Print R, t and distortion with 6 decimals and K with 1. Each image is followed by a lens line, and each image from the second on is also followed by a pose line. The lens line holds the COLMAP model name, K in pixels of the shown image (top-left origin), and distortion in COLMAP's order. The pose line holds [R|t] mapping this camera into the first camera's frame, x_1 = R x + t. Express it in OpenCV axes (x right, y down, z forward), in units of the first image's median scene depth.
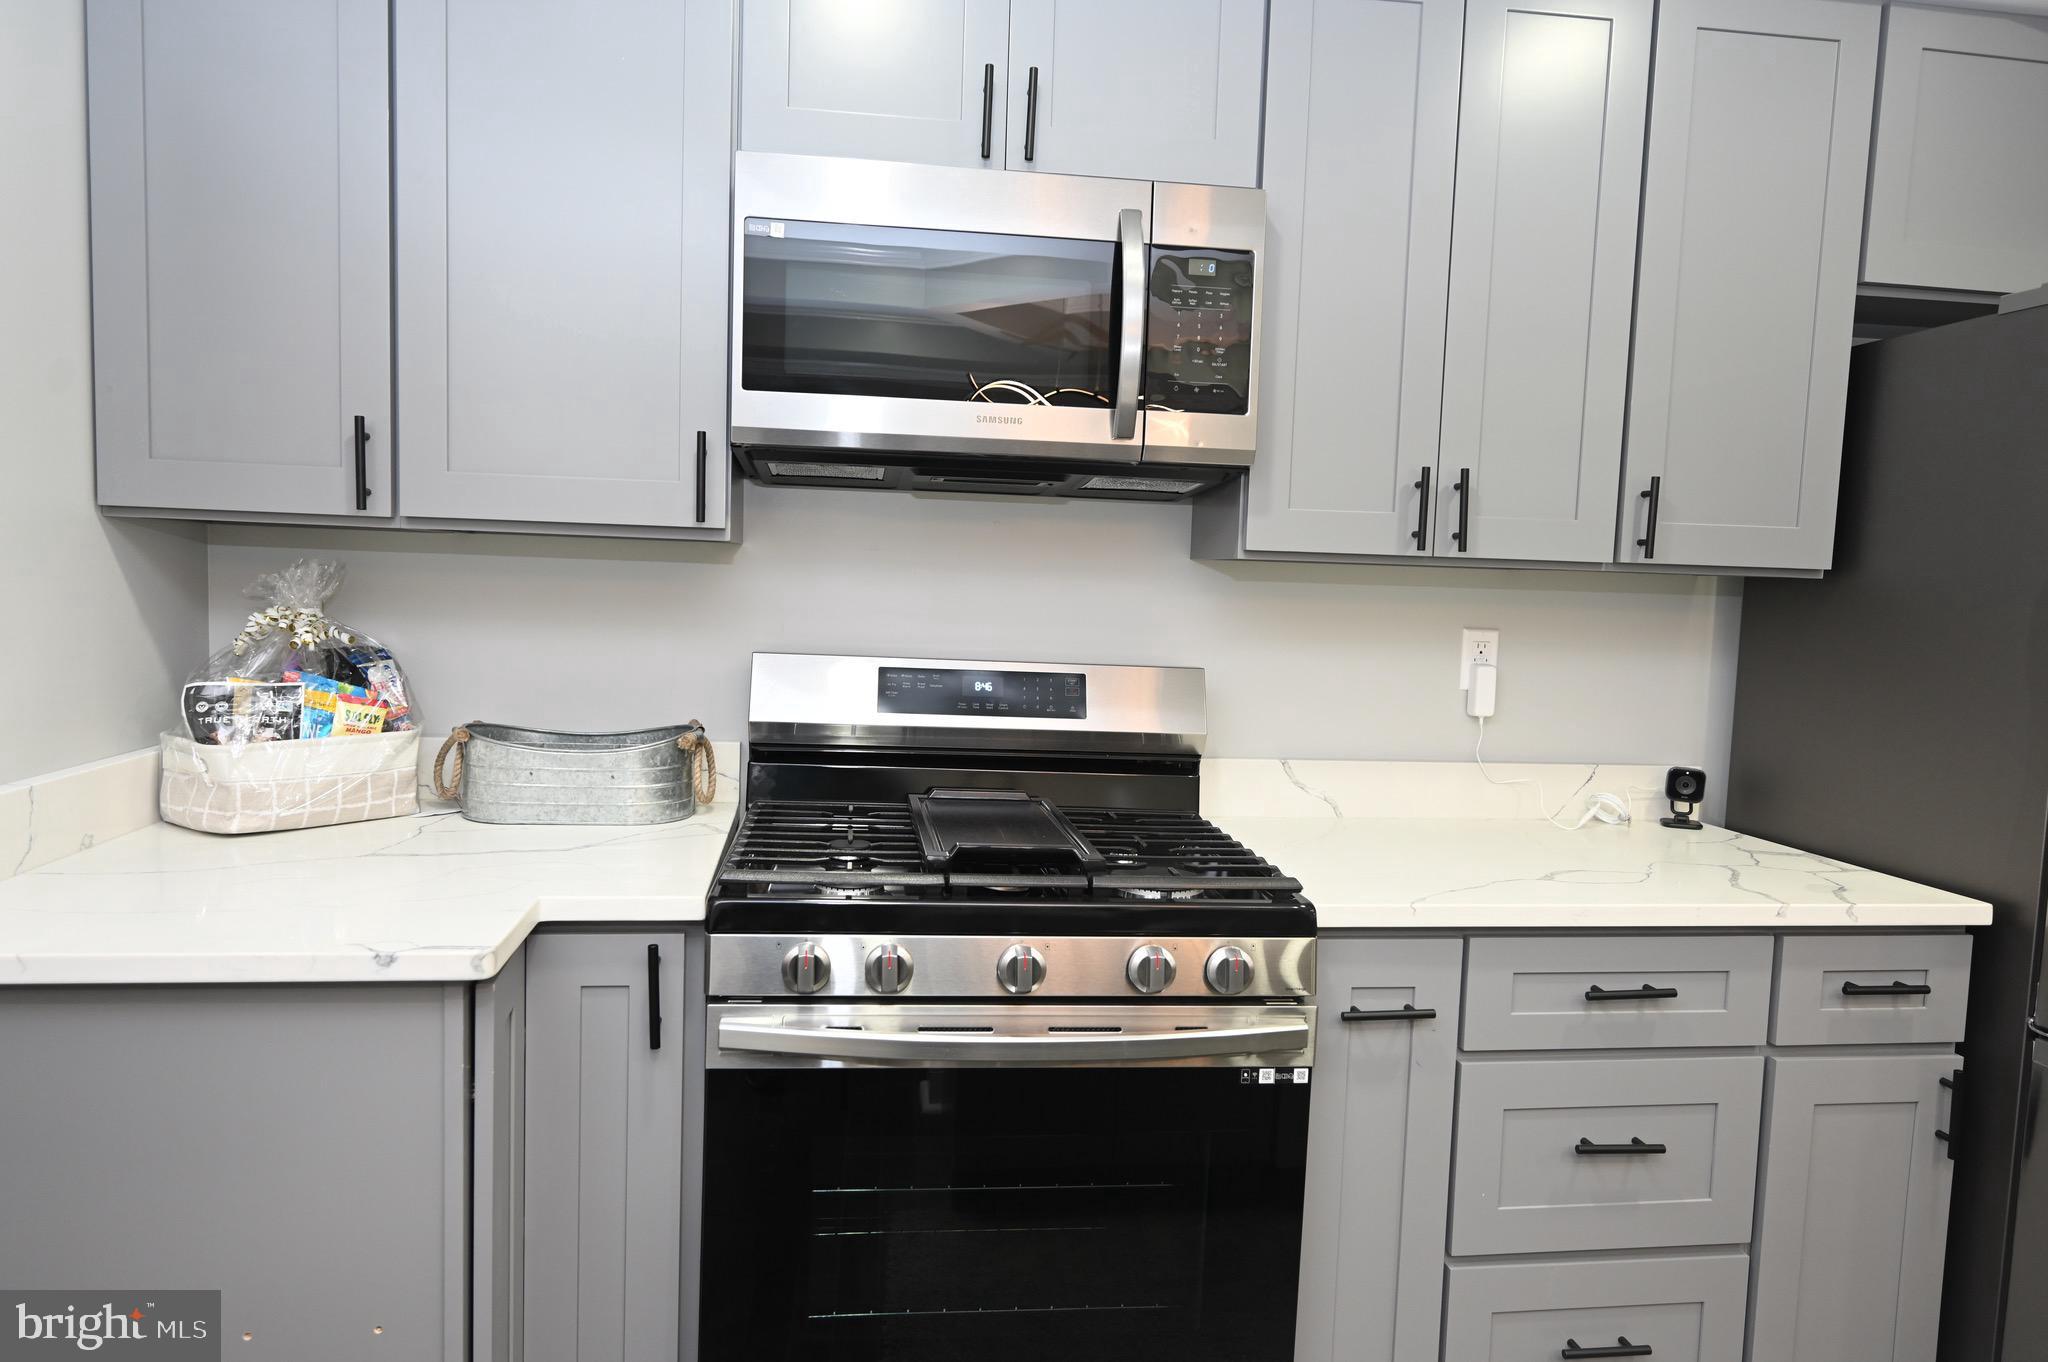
lens RADIAL K [[1268.8, 0, 1025.8], [0, 1268.8, 693.6], [0, 0, 1]] dist [-0.003115, 0.001791]
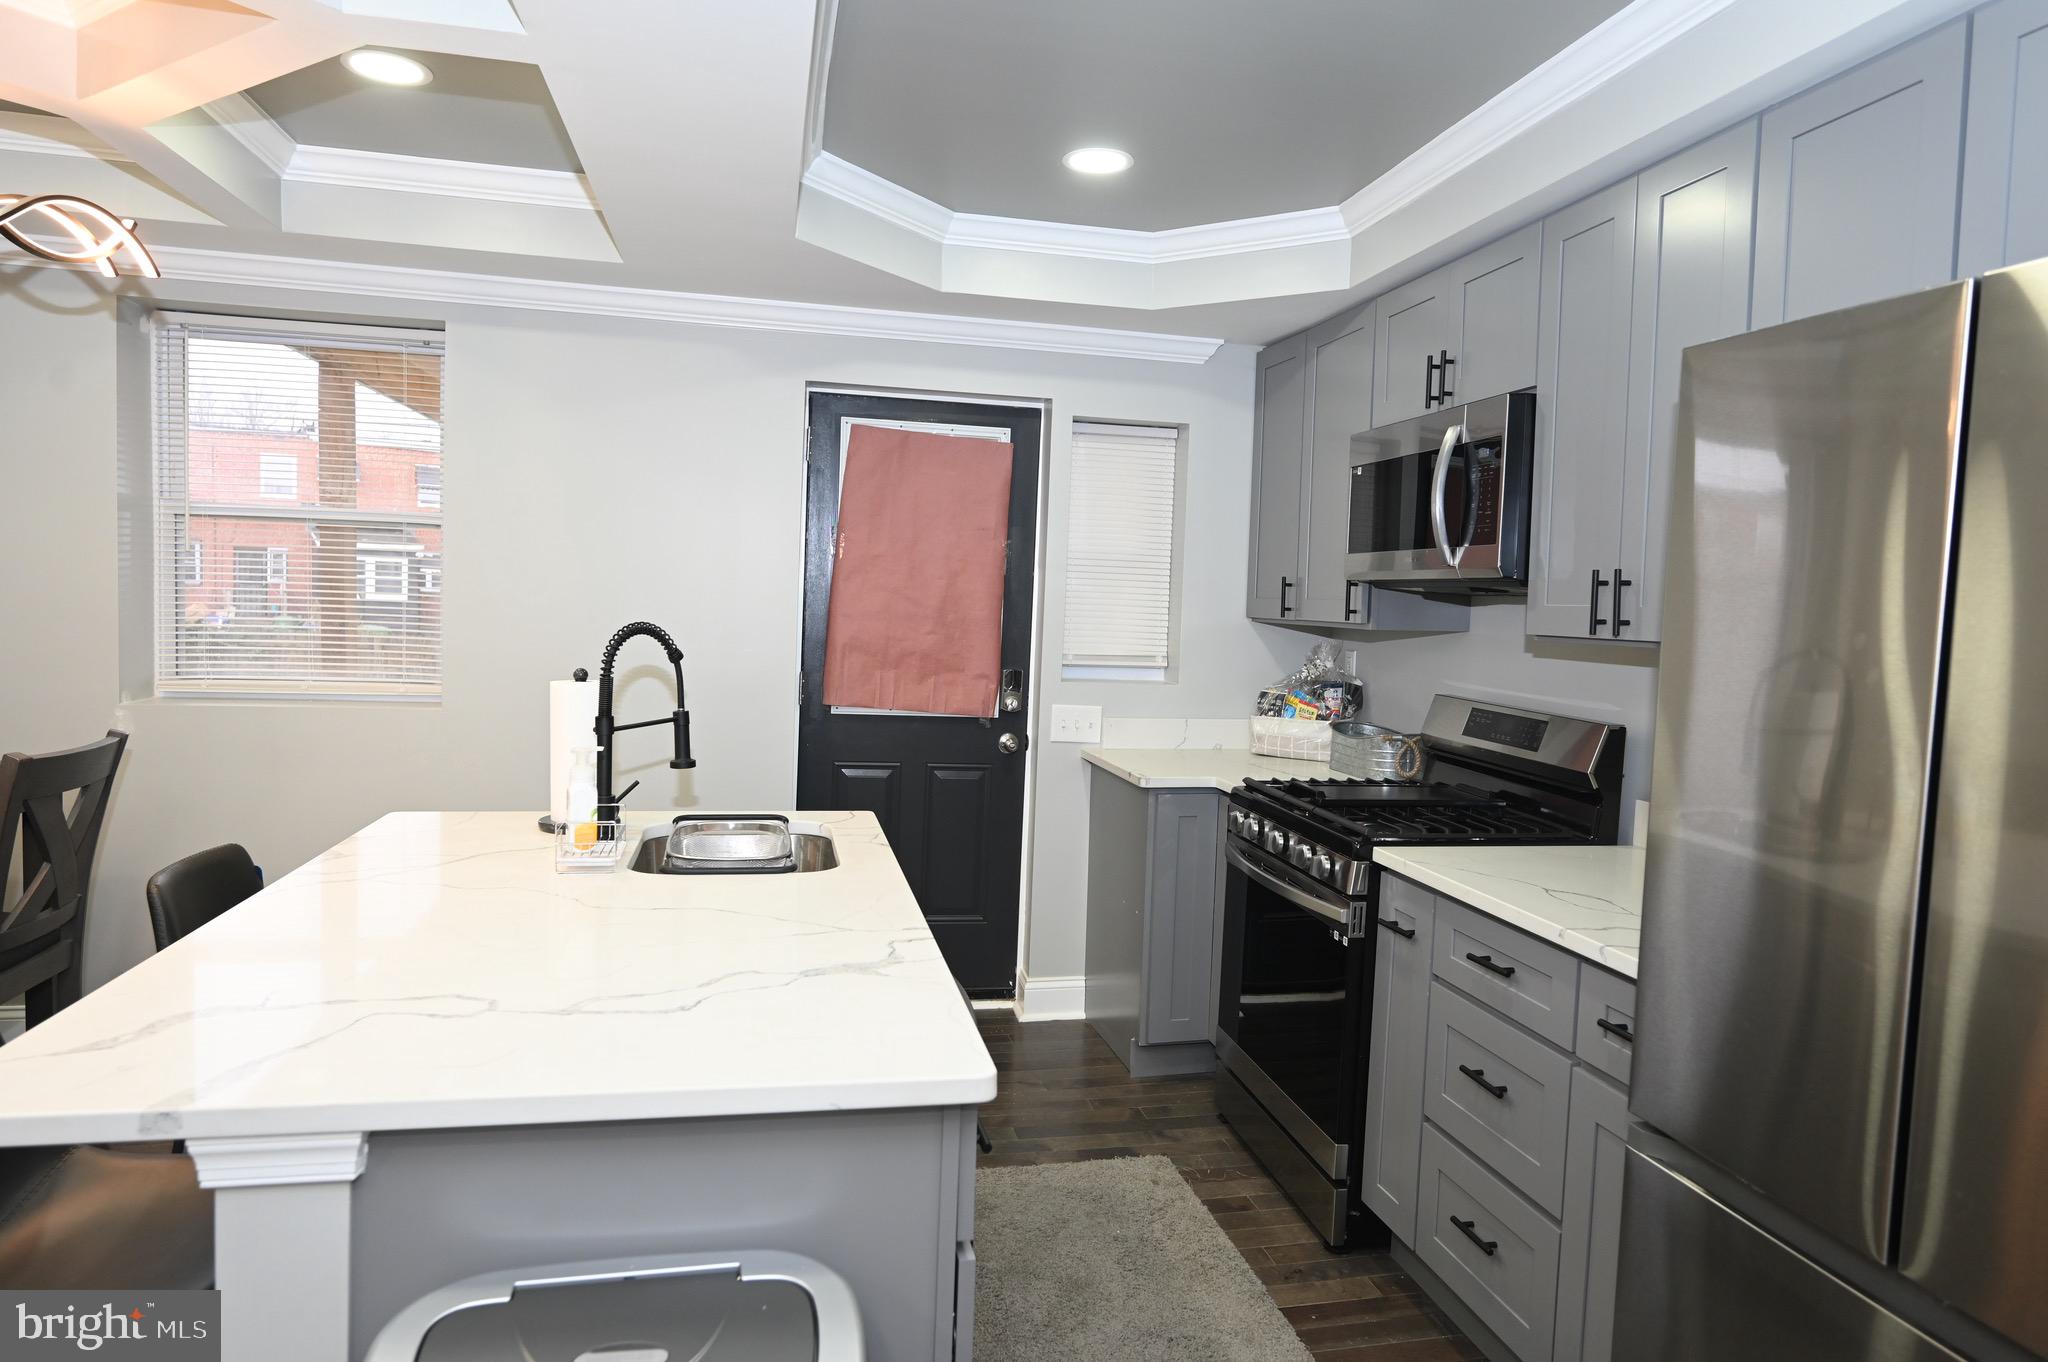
lens RADIAL K [[1266.9, 0, 1020.7], [0, 1266.9, 684.4], [0, 0, 1]] dist [-0.001682, 0.000255]
pose [[0.076454, 0.040937, -0.996232, 1.730797], [-0.115241, 0.992824, 0.031953, -0.042098], [0.990391, 0.112364, 0.080623, 0.361299]]
